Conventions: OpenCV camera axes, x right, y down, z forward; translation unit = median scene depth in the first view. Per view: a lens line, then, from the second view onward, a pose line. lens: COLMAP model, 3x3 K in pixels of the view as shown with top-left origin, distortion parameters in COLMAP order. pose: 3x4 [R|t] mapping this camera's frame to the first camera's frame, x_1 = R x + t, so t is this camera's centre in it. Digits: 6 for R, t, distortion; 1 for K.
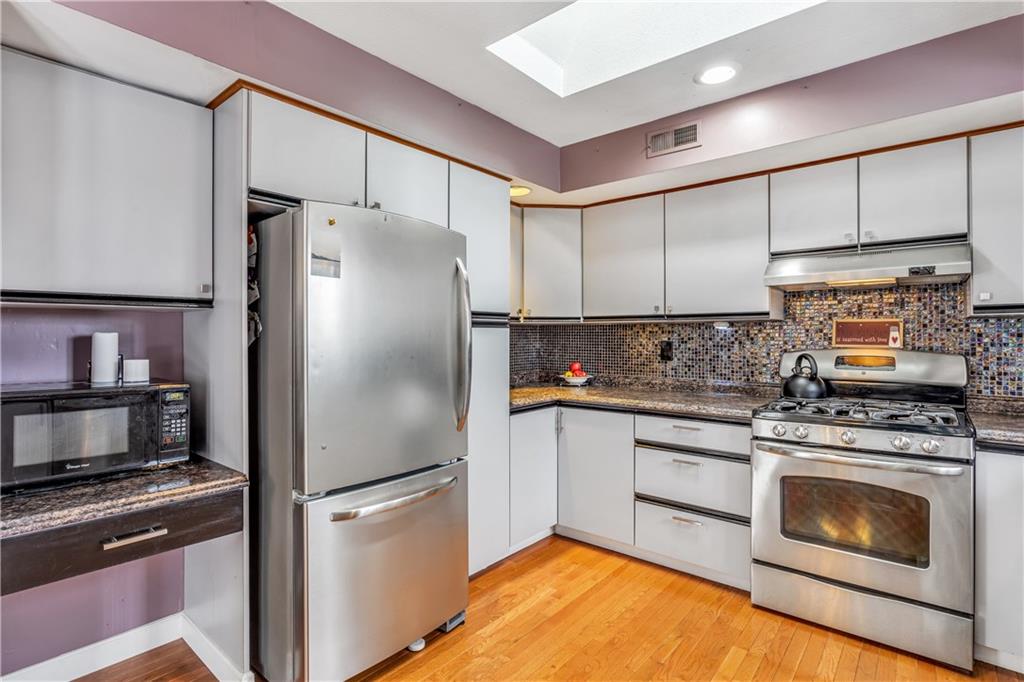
lens RADIAL K [[505.6, 0, 513.1], [0, 505.6, 336.4], [0, 0, 1]] dist [-0.014323, 0.007750]
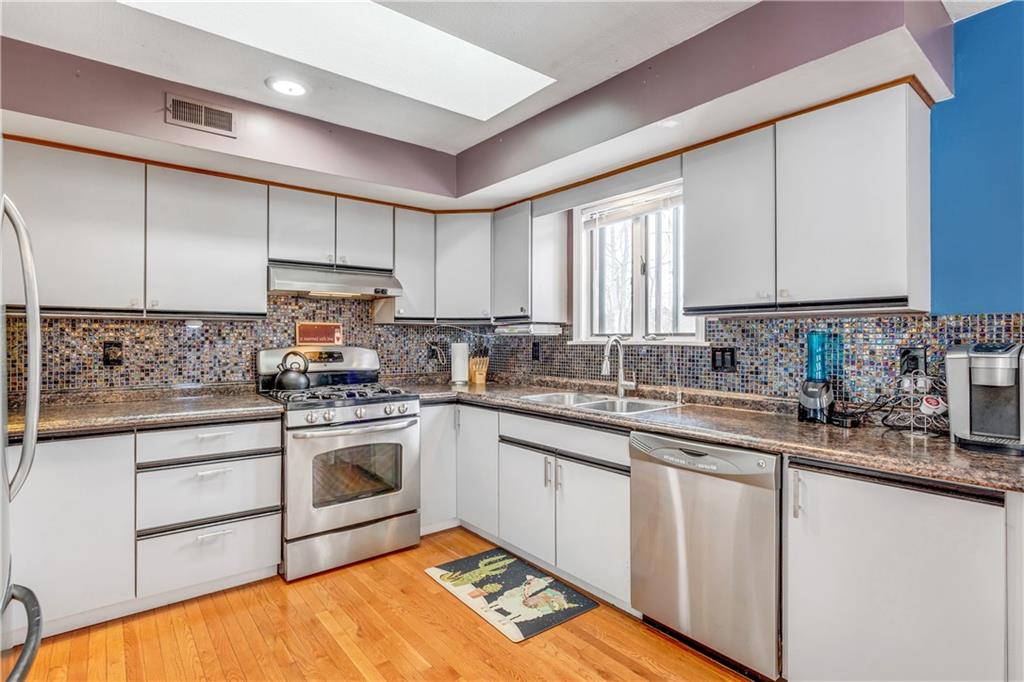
lens RADIAL K [[505.6, 0, 498.5], [0, 505.6, 336.3], [0, 0, 1]] dist [-0.014323, 0.007750]
pose [[0.212453, 0.002158, 0.977169, -0.460057], [-0.003031, 0.999994, -0.001549, 0.000671], [-0.977167, -0.002632, 0.212458, 0.302442]]
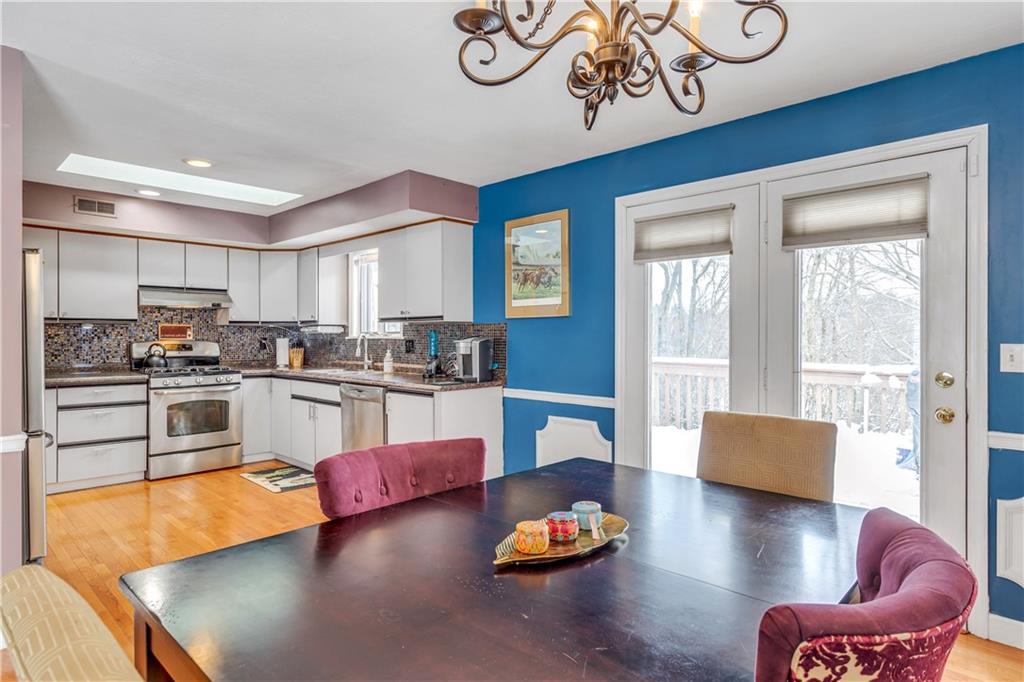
lens RADIAL K [[565.9, 0, 496.0], [0, 565.9, 336.5], [0, 0, 1]] dist [-0.005117, 0.003744]
pose [[0.084618, -0.002795, 0.996410, -1.364791], [-0.002115, 0.999993, 0.002985, 0.001493], [-0.996411, -0.002360, 0.084611, -0.393868]]
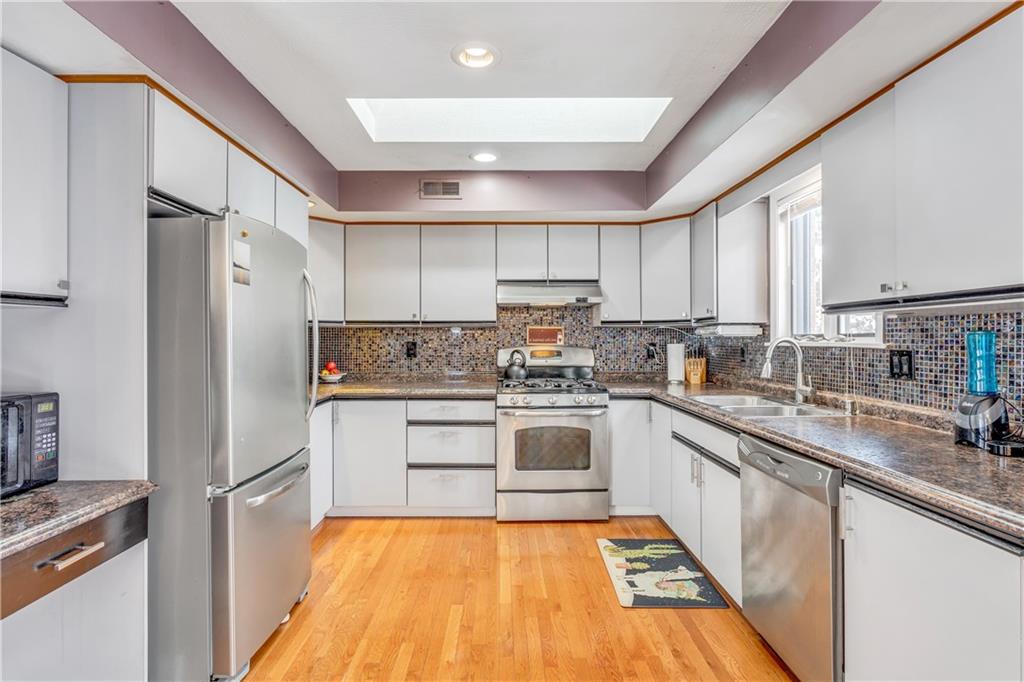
lens RADIAL K [[505.6, 0, 510.5], [0, 505.6, 335.9], [0, 0, 1]] dist [-0.014323, 0.007750]
pose [[0.760288, 0.001394, 0.649585, -0.417805], [0.000777, 0.999995, -0.003055, -0.001817], [-0.649586, 0.002828, 0.760283, -0.130602]]
